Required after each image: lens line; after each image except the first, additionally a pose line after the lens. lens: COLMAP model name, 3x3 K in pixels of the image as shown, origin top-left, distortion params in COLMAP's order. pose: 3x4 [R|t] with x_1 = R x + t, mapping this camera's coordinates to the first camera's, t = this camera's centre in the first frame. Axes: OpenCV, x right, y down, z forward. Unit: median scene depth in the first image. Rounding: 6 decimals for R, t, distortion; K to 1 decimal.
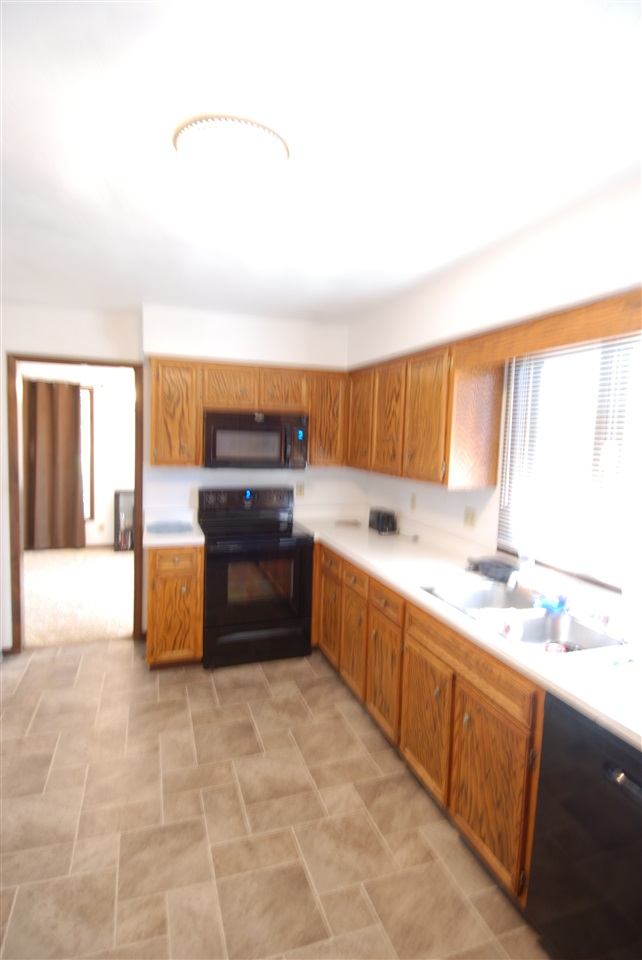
lens RADIAL K [[506.3, 0, 320.4], [0, 506.3, 476.3], [0, 0, 1]] dist [0.021065, -0.003438]
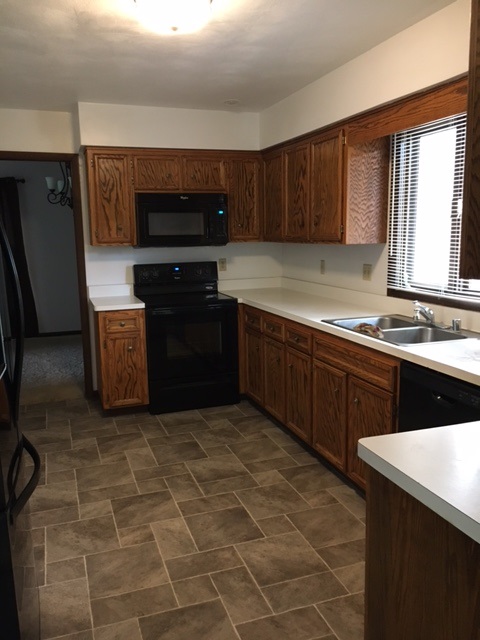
lens RADIAL K [[528.8, 0, 243.8], [0, 528.8, 313.7], [0, 0, 1]] dist [0.014827, -0.012570]
pose [[0.998846, -0.047510, 0.006978, -0.011817], [0.046824, 0.995859, 0.077928, 0.074246], [-0.010651, -0.077511, 0.996935, -0.278968]]
